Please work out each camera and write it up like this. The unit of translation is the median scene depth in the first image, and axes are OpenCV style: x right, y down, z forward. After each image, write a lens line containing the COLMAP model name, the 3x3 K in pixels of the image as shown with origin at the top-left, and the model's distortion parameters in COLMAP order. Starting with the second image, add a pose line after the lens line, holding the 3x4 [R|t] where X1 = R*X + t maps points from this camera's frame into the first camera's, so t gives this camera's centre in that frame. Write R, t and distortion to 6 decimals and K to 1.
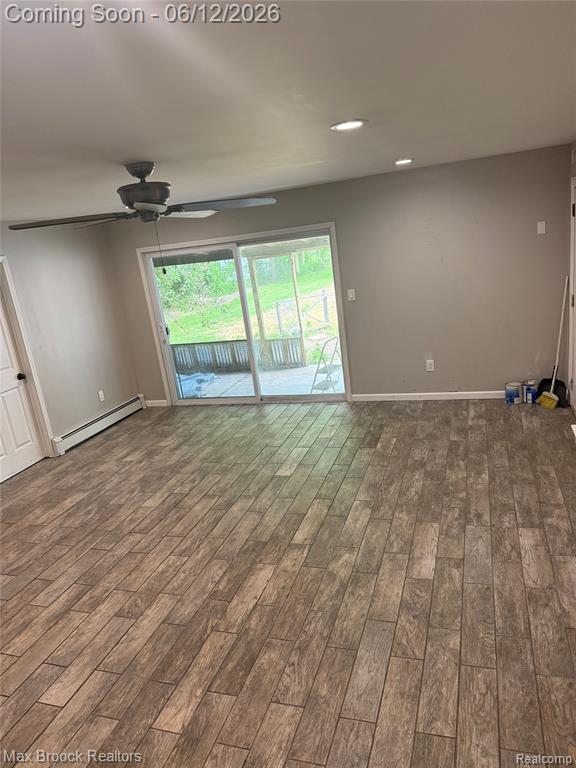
lens RADIAL K [[536.1, 0, 288.0], [0, 536.1, 384.0], [0, 0, 1]] dist [0.063324, -0.086544]
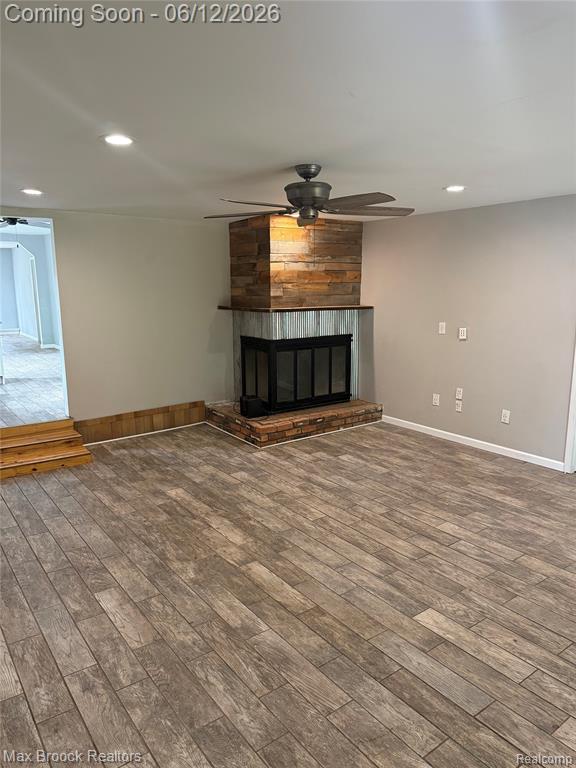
lens RADIAL K [[536.1, 0, 288.0], [0, 536.1, 384.0], [0, 0, 1]] dist [0.063324, -0.086544]
pose [[-0.562103, 0.281776, -0.777588, 0.627360], [-0.145318, 0.891901, 0.428248, -0.398540], [0.814201, 0.353717, -0.460393, 1.380031]]
